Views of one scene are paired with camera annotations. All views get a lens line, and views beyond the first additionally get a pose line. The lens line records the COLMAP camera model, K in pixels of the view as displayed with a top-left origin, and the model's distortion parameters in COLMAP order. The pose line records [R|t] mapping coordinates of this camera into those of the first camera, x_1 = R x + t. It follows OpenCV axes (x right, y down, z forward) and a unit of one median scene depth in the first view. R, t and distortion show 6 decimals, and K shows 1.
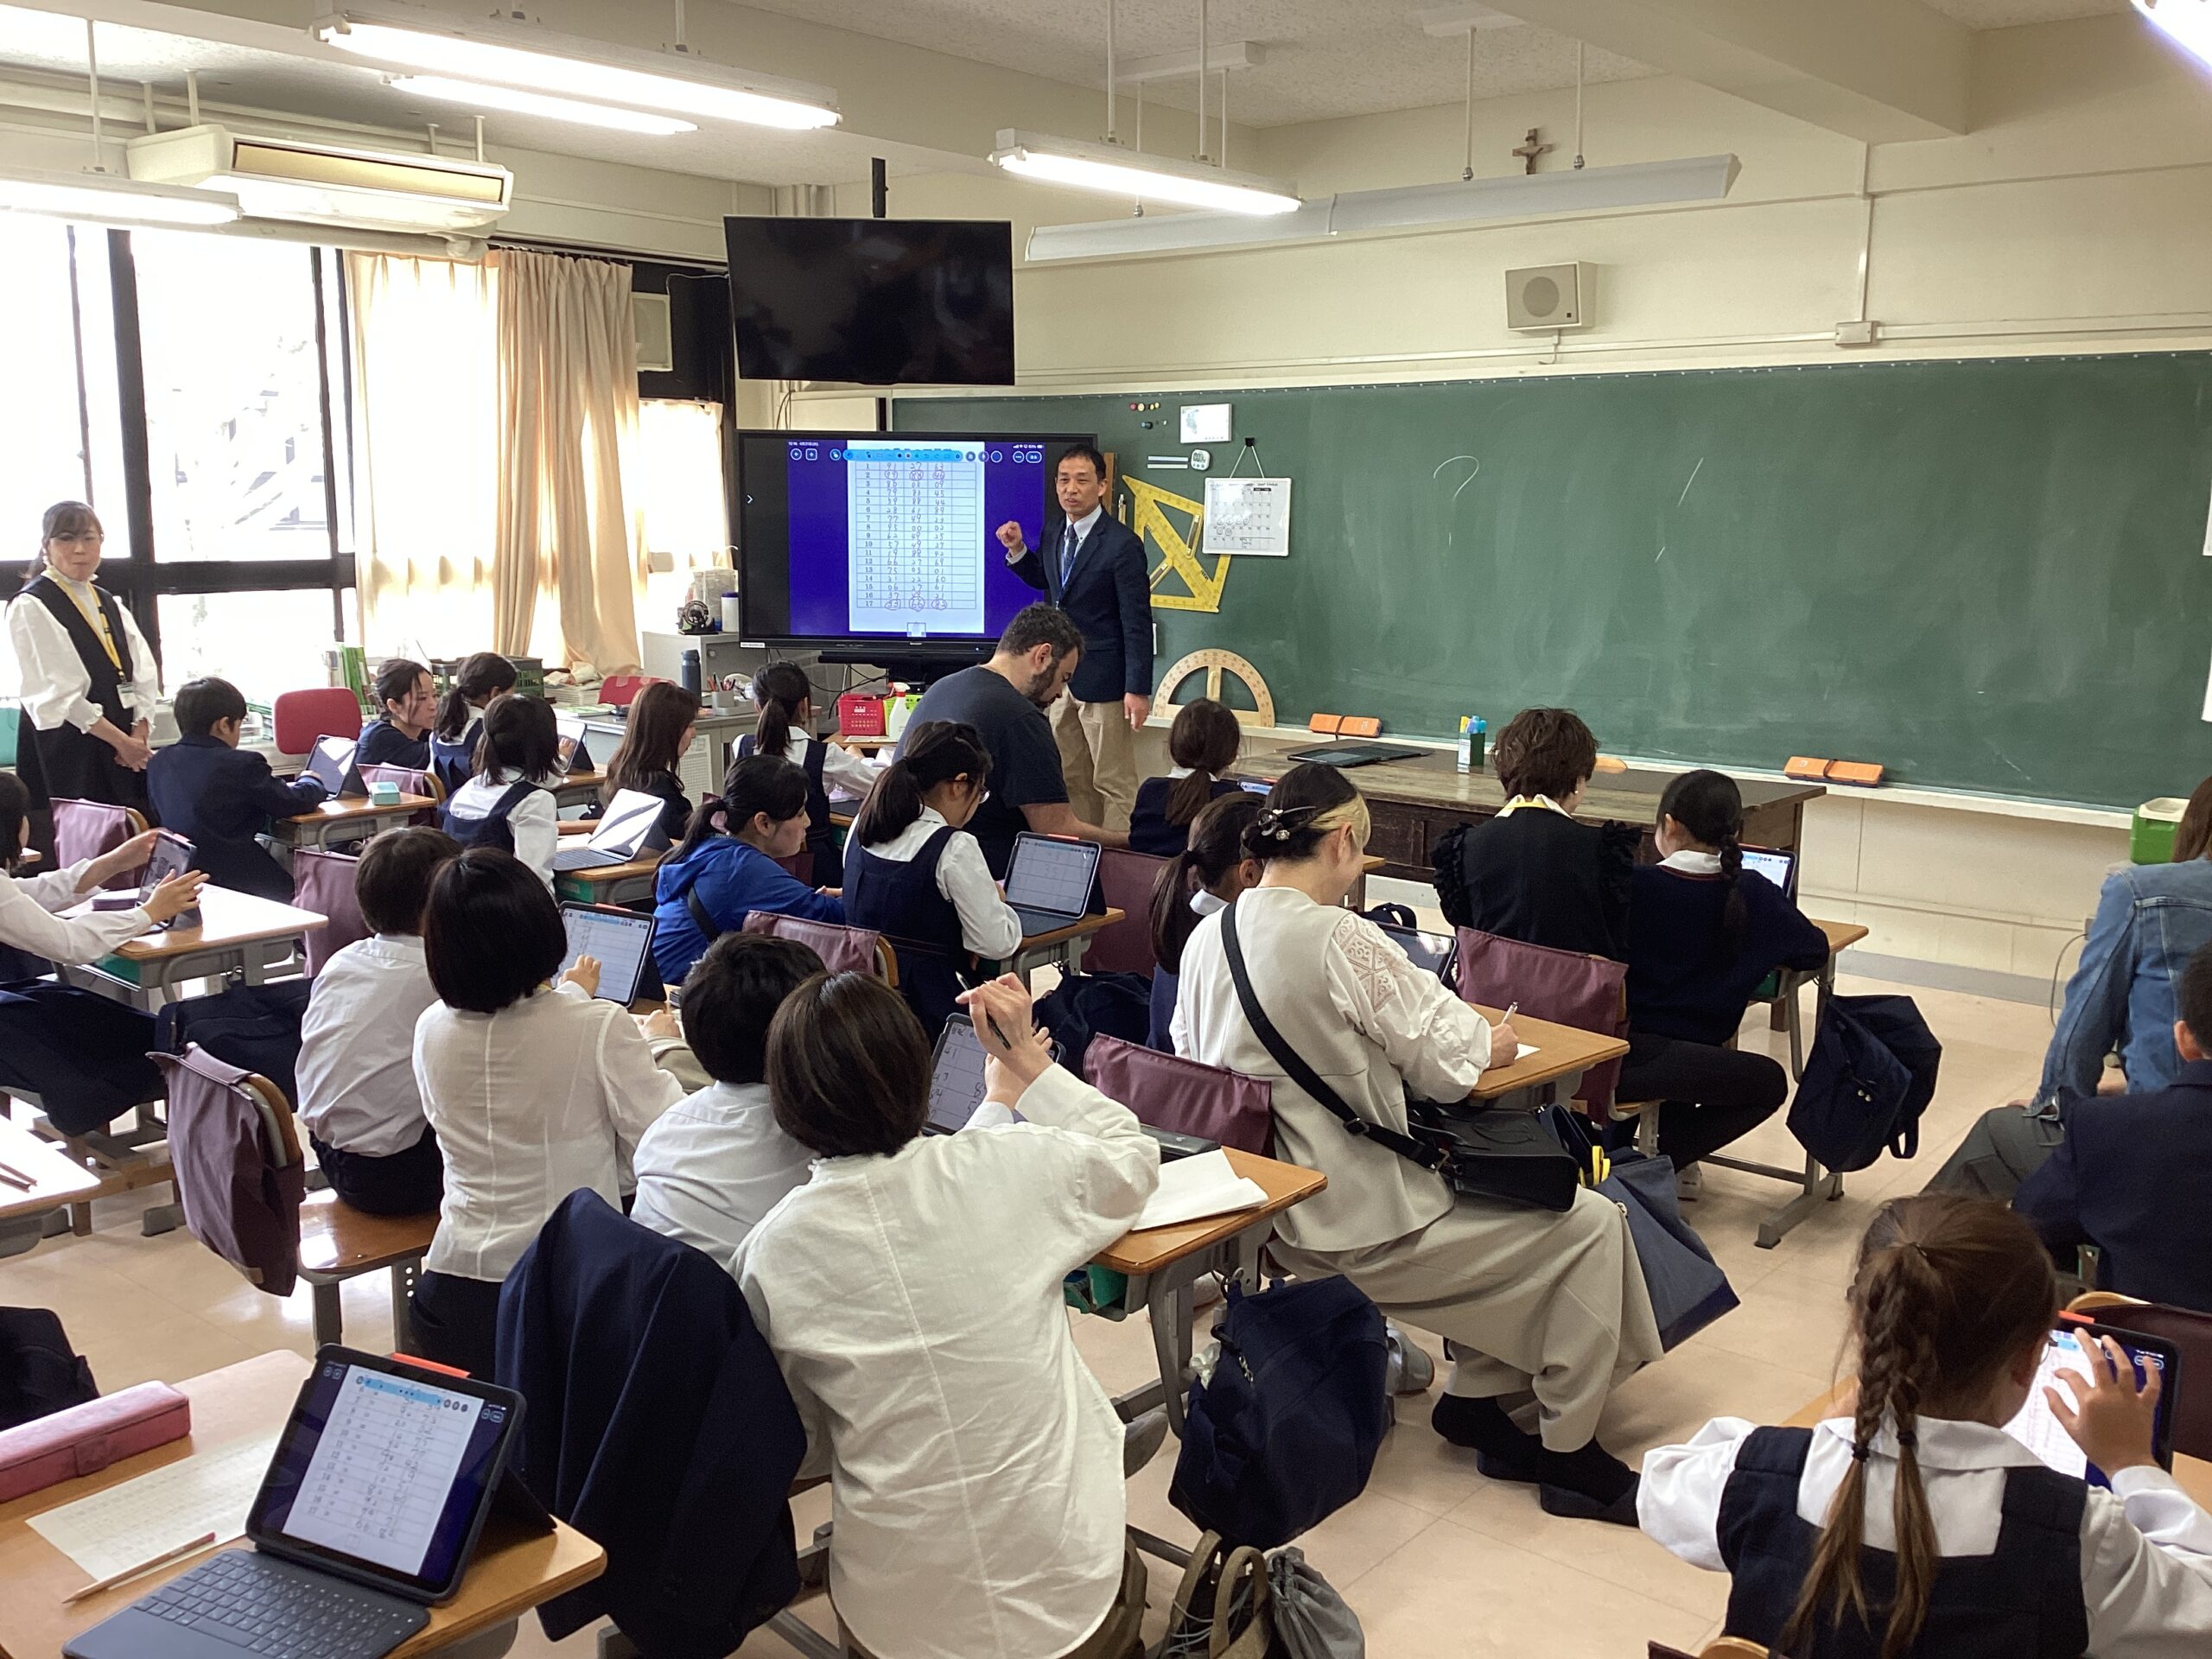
lens RADIAL K [[2005.5, 0, 1106.0], [0, 2005.5, 829.5], [0, 0, 1]] dist [0.104676, -0.202229]
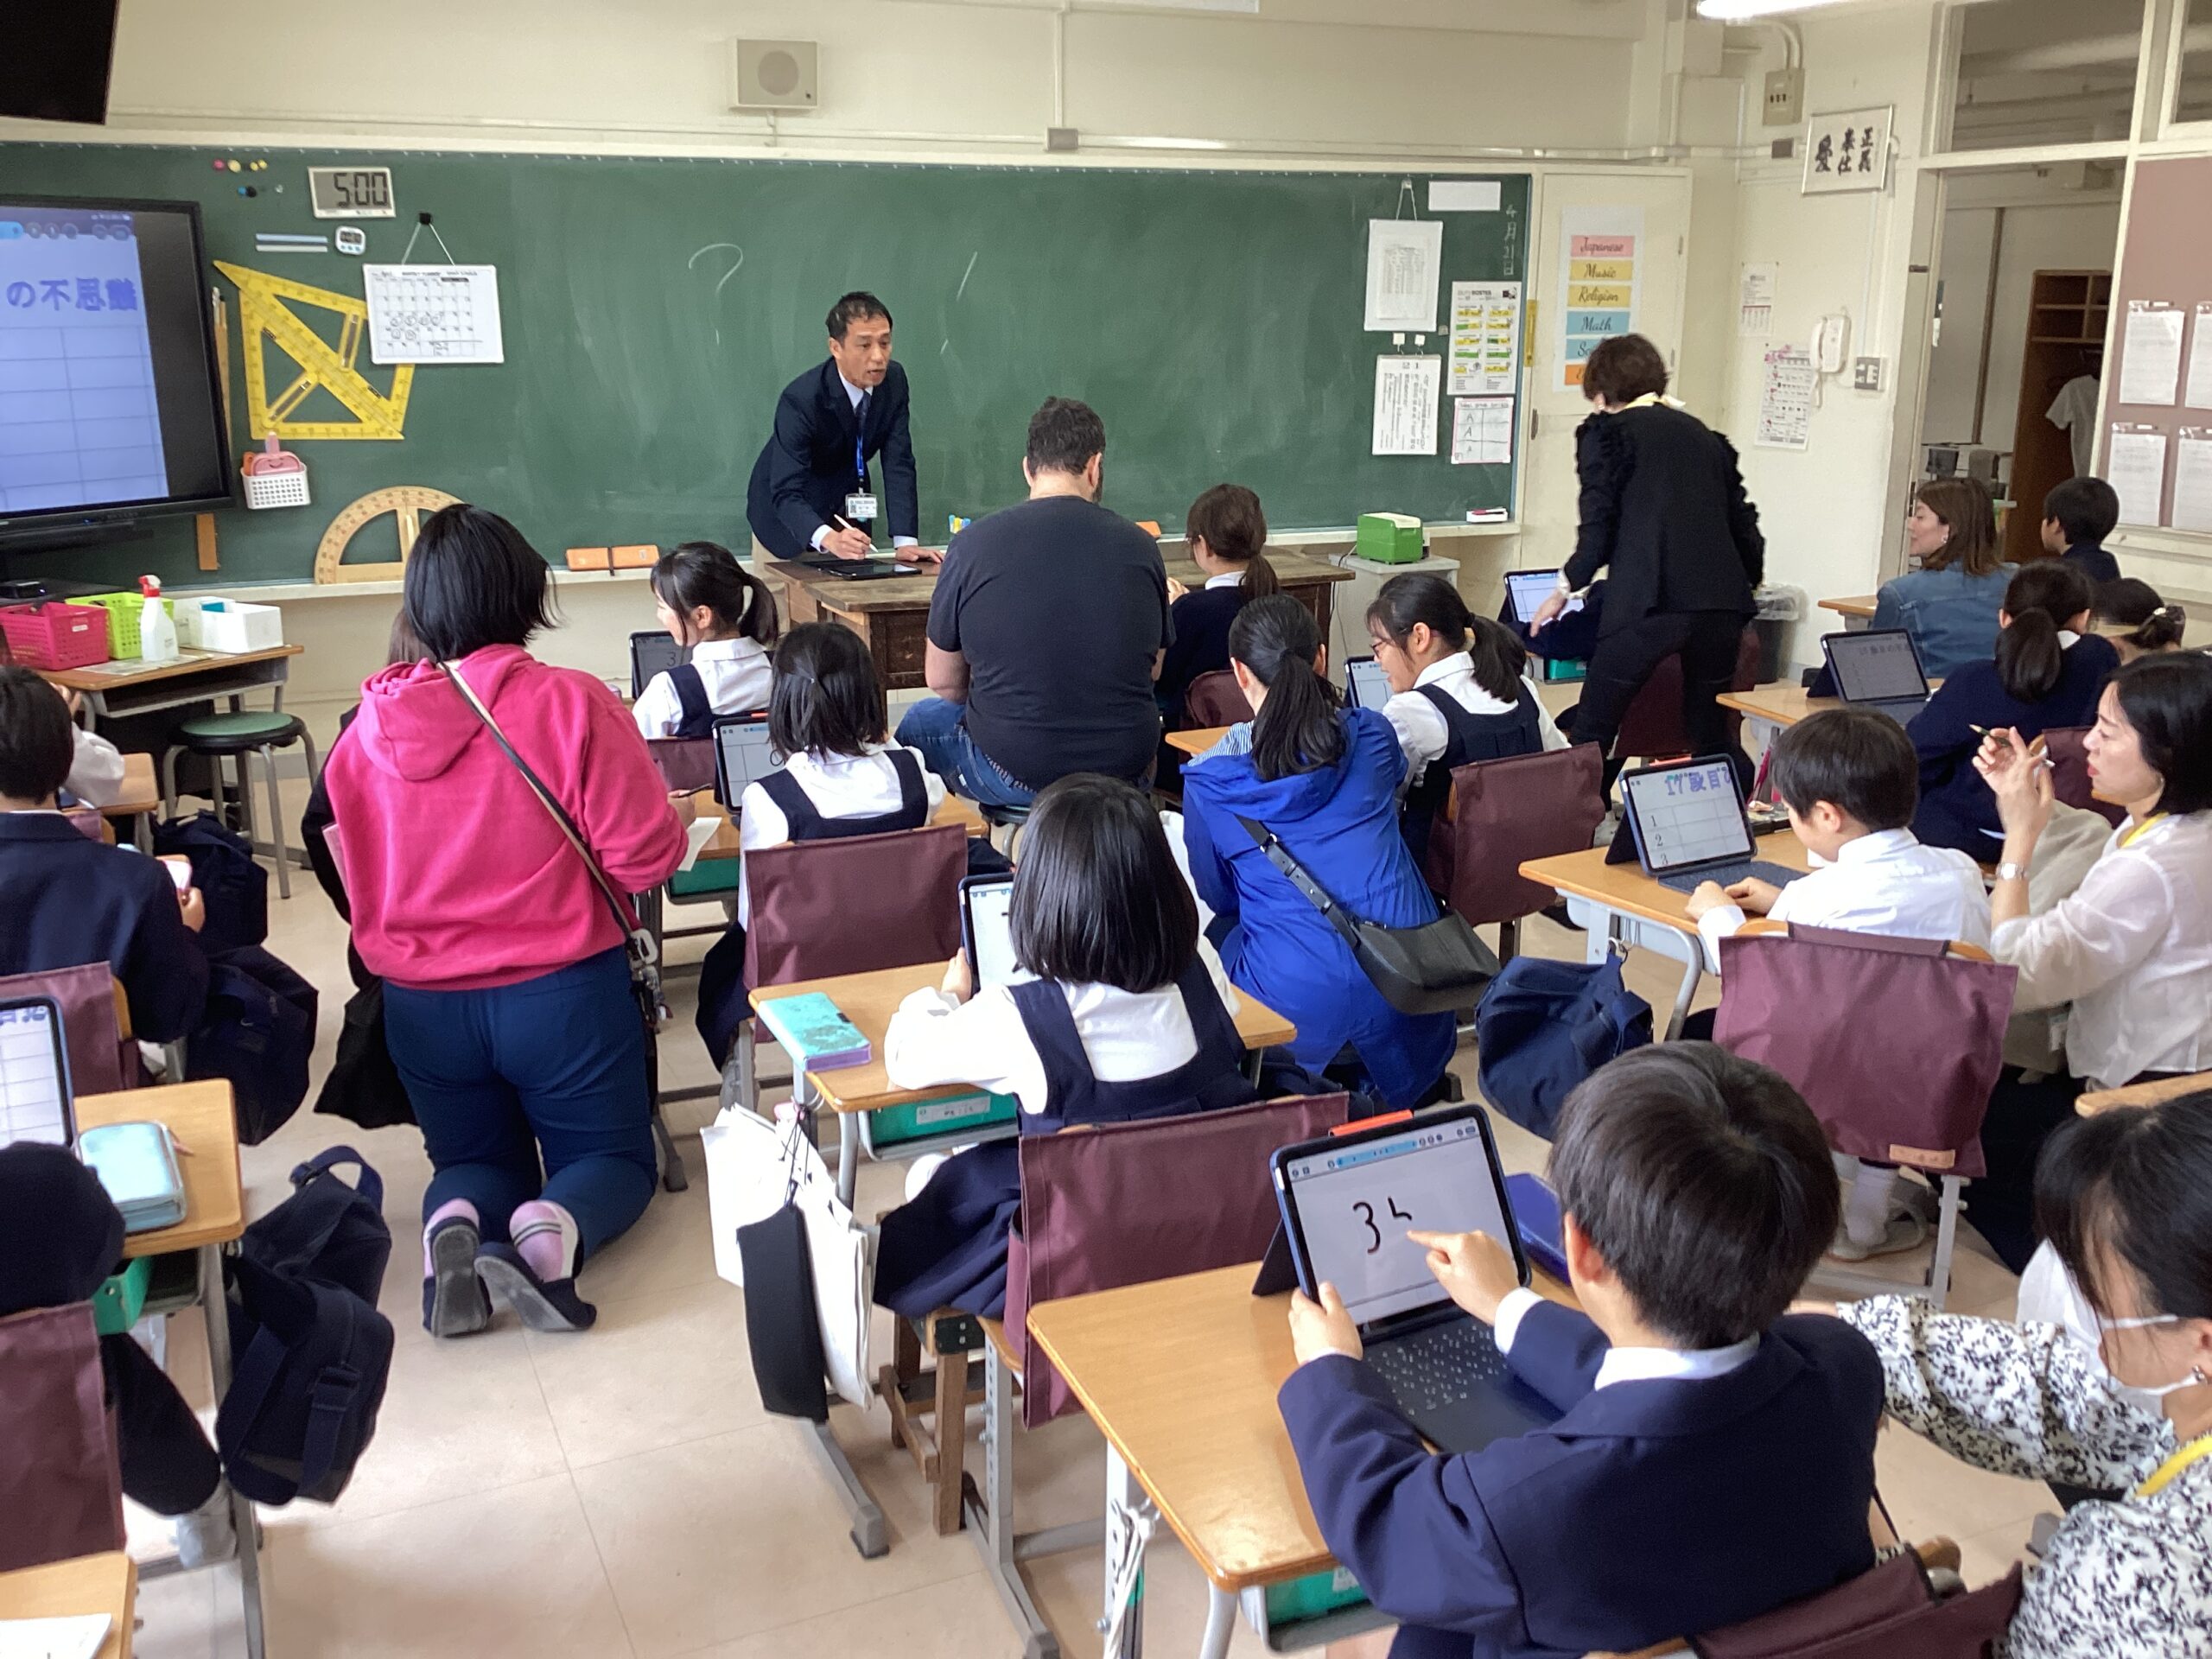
lens RADIAL K [[2005.5, 0, 1106.0], [0, 2005.5, 829.5], [0, 0, 1]] dist [0.104676, -0.202229]
pose [[0.427732, -0.238096, 0.871984, -0.580605], [0.156764, 0.969606, 0.187855, -0.068911], [-0.890208, 0.056344, 0.452056, 0.421725]]
